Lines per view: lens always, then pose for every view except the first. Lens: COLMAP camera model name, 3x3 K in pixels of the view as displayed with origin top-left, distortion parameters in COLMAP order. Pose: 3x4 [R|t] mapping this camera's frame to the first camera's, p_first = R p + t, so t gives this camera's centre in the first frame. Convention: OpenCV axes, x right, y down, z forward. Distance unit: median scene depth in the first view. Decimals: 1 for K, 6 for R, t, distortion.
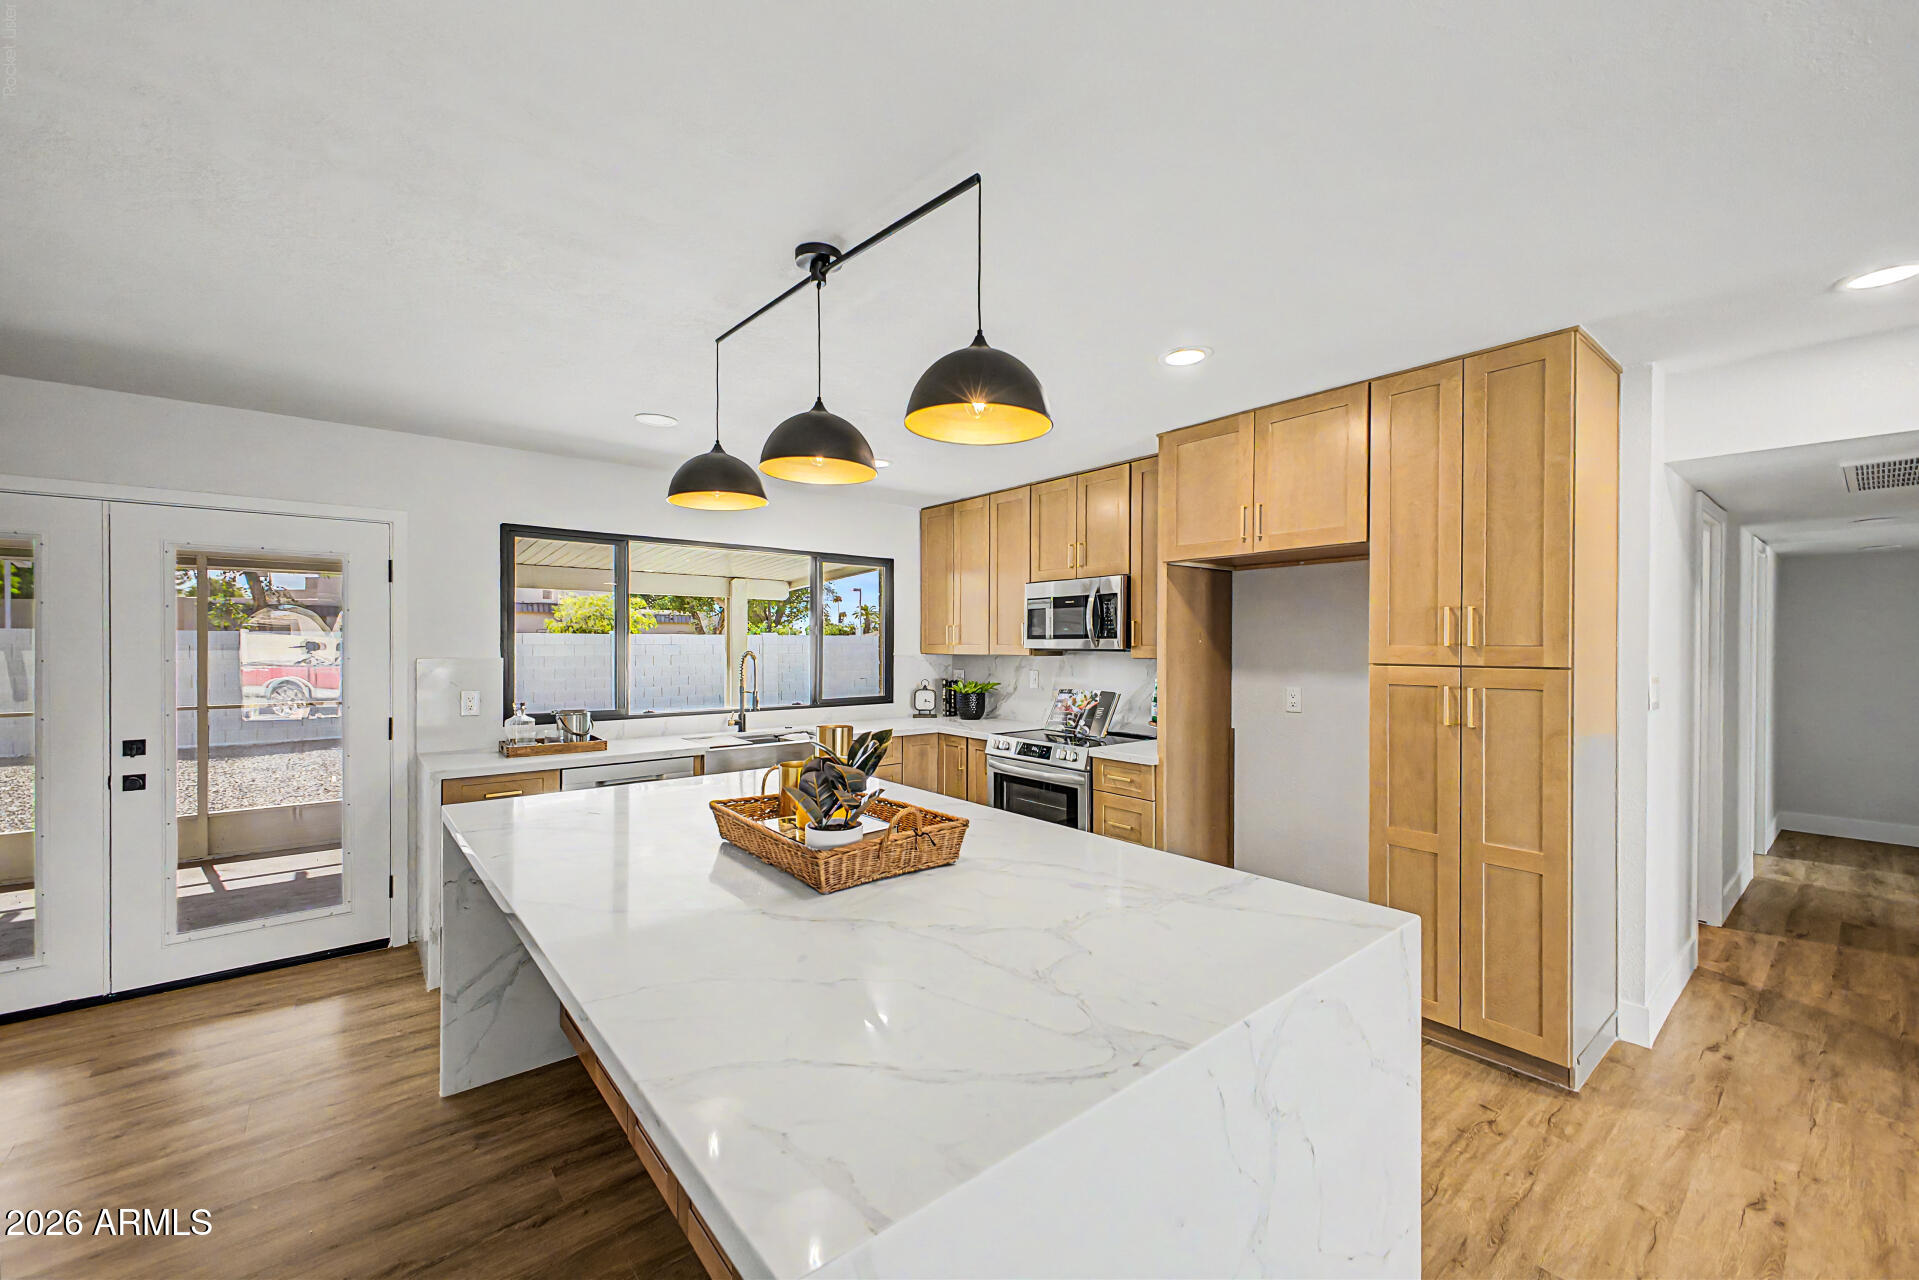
lens RADIAL K [[754.6, 0, 972.1], [0, 754.6, 650.3], [0, 0, 1]] dist [0.012790, -0.000618]
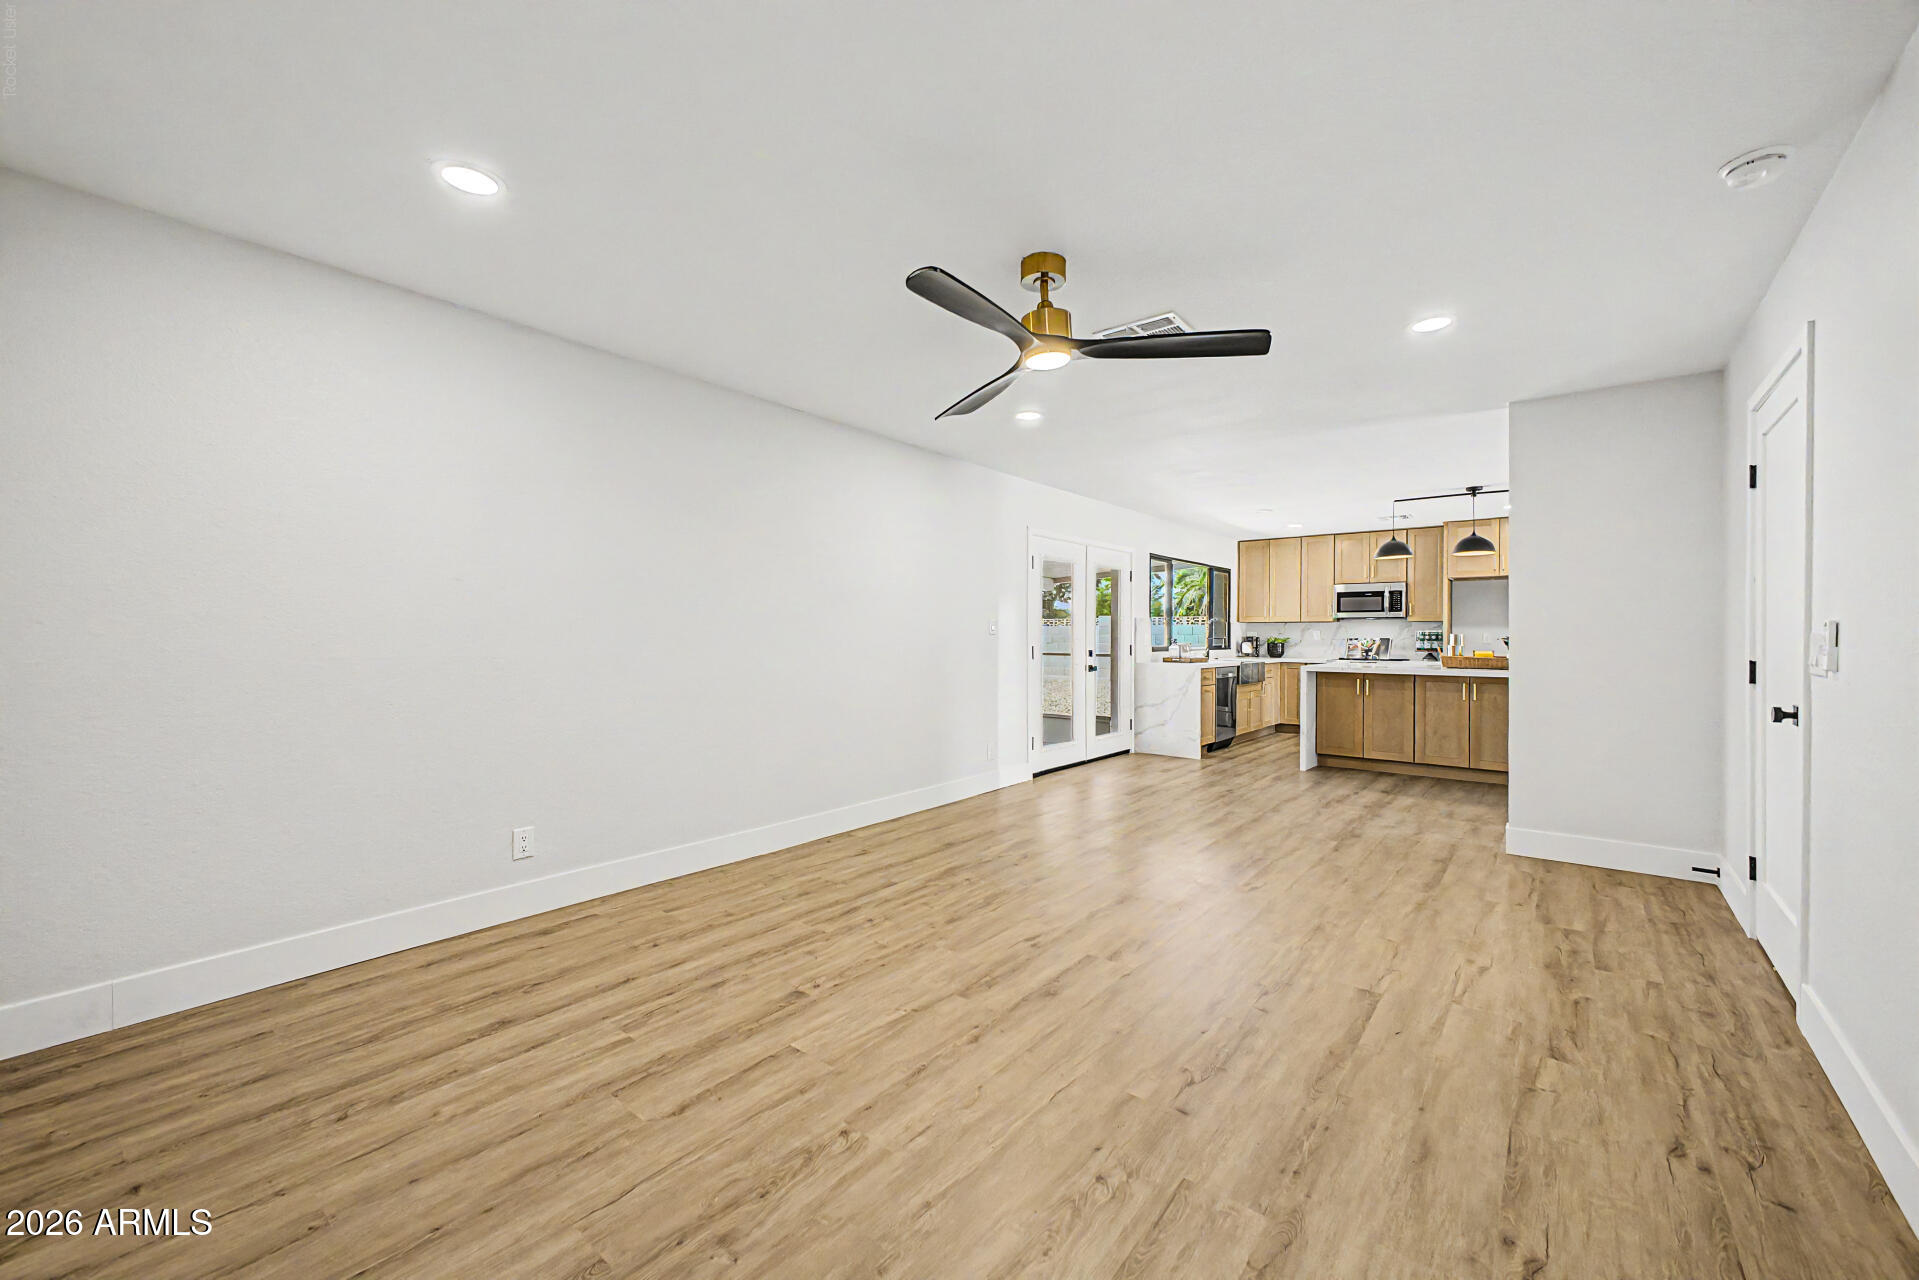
lens RADIAL K [[748.3, 0, 952.7], [0, 748.3, 635.9], [0, 0, 1]] dist [0.014437, -0.000227]
pose [[0.983624, 0.002351, 0.180218, -1.440933], [-0.000780, 0.999961, -0.008785, 0.072180], [-0.180232, 0.008501, 0.983587, -0.858093]]
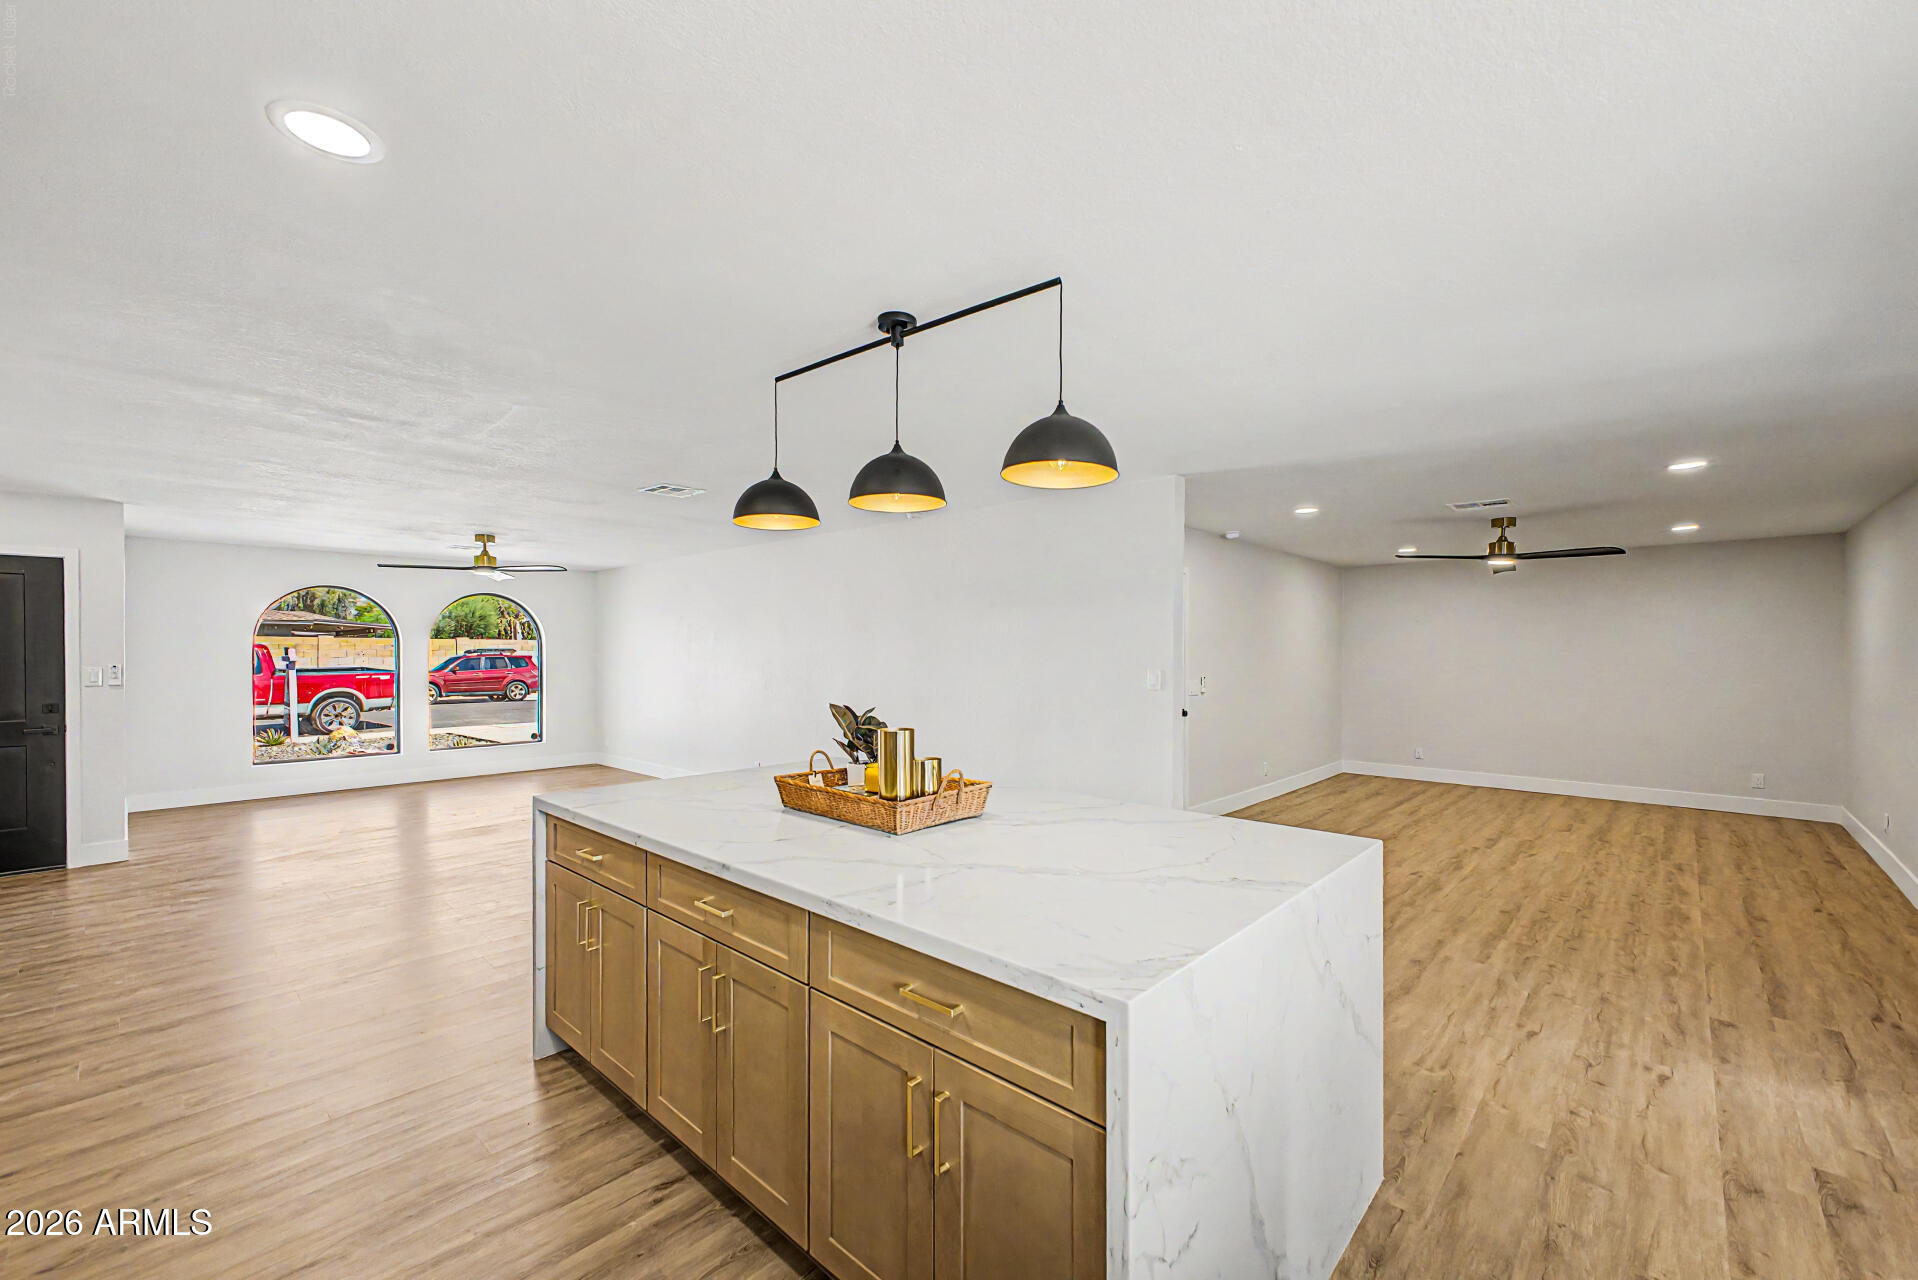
lens RADIAL K [[773.0, 0, 960.3], [0, 773.0, 659.6], [0, 0, 1]] dist [0.008638, -0.000668]
pose [[-0.991979, -0.002302, -0.126378, -0.075356], [-0.004819, 0.999796, 0.019620, -0.009569], [0.126307, 0.020072, -0.991788, 1.064986]]
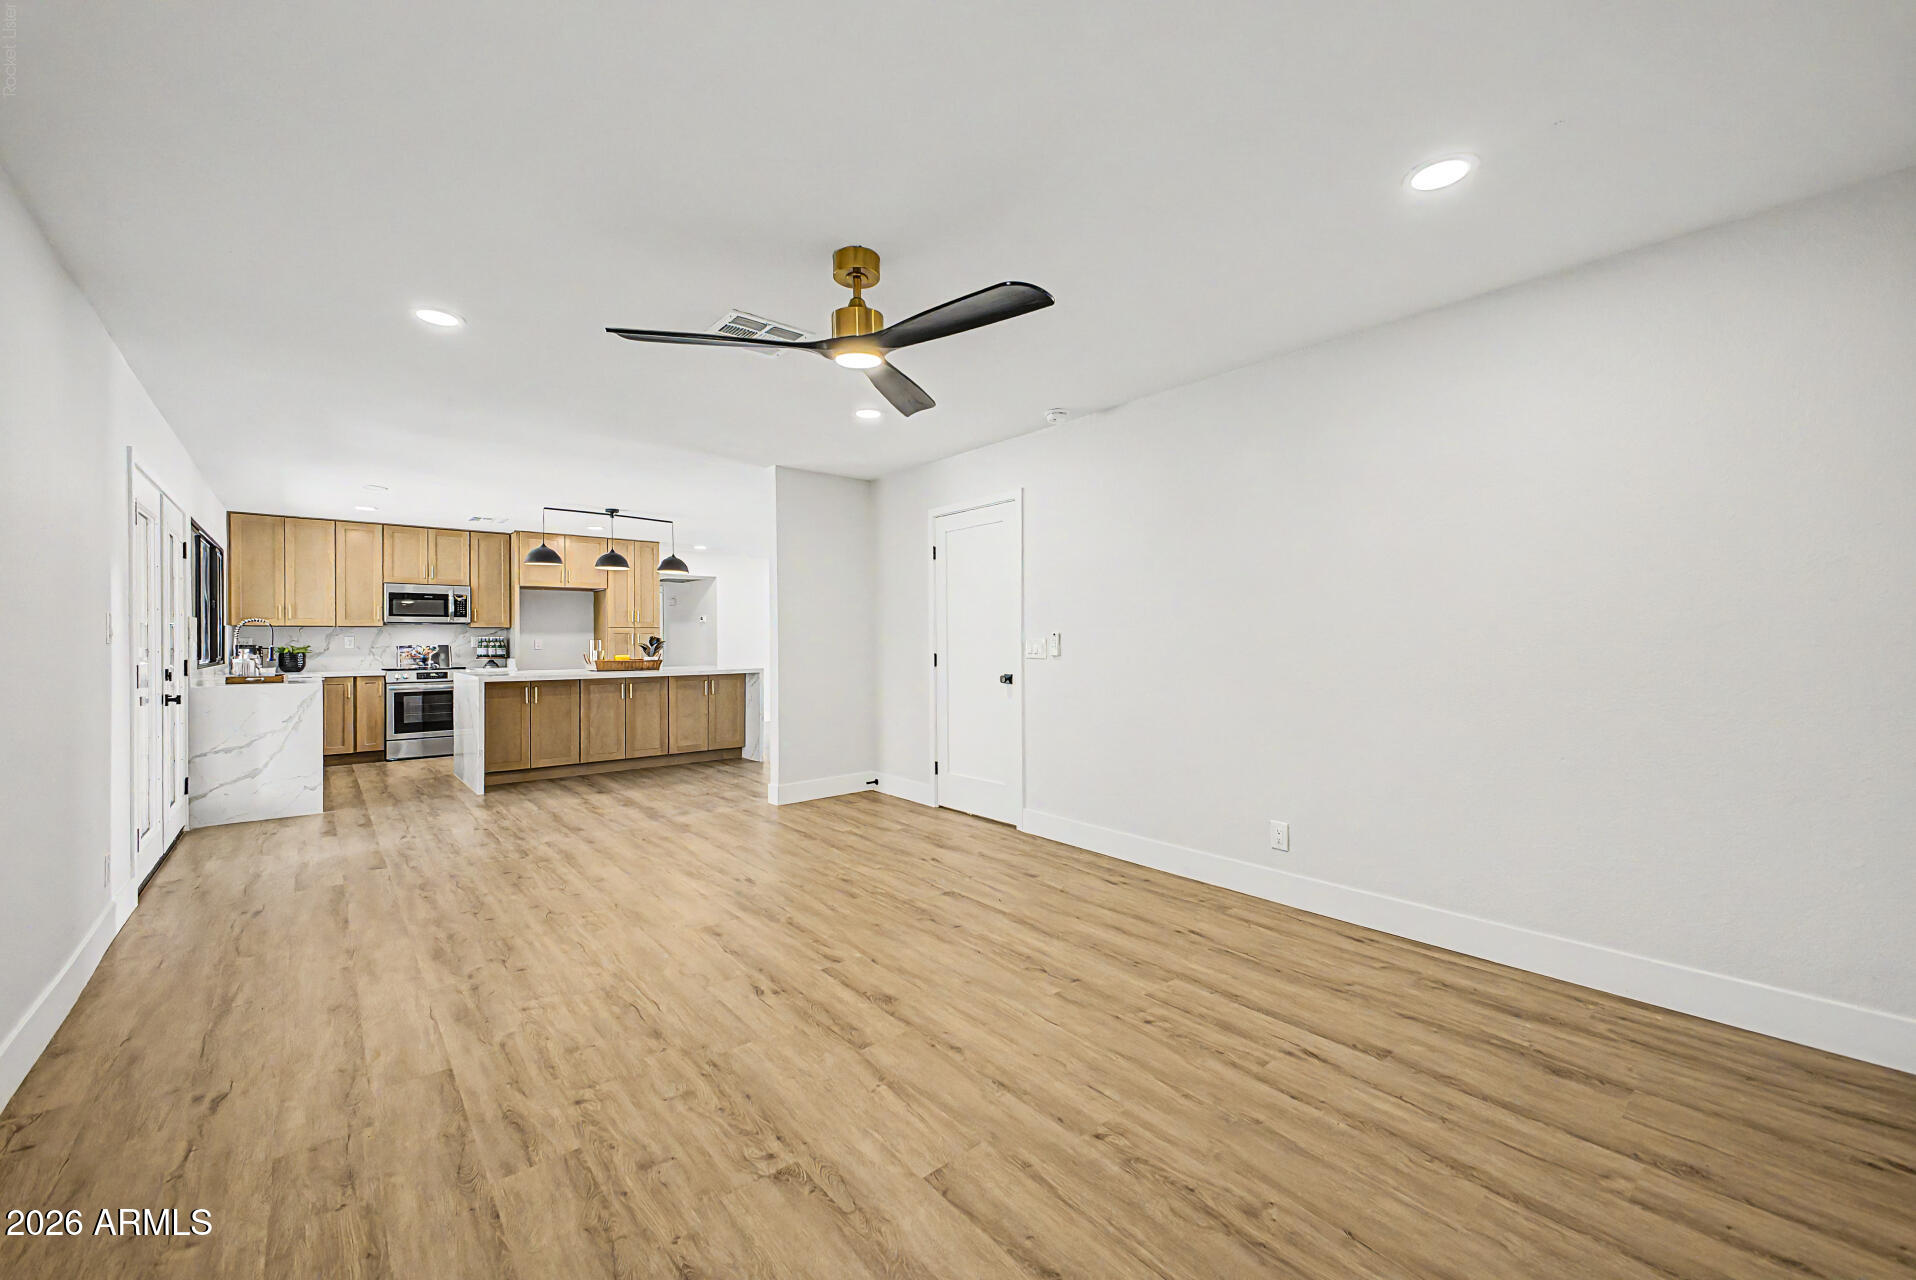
lens RADIAL K [[767.5, 0, 958.0], [0, 767.5, 640.0], [0, 0, 1]] dist [0.017621, -0.003128]
pose [[0.004933, -0.000848, 0.999987, -1.884242], [0.015680, 0.999877, 0.000771, 0.064773], [-0.999865, 0.015676, 0.004945, -0.328820]]
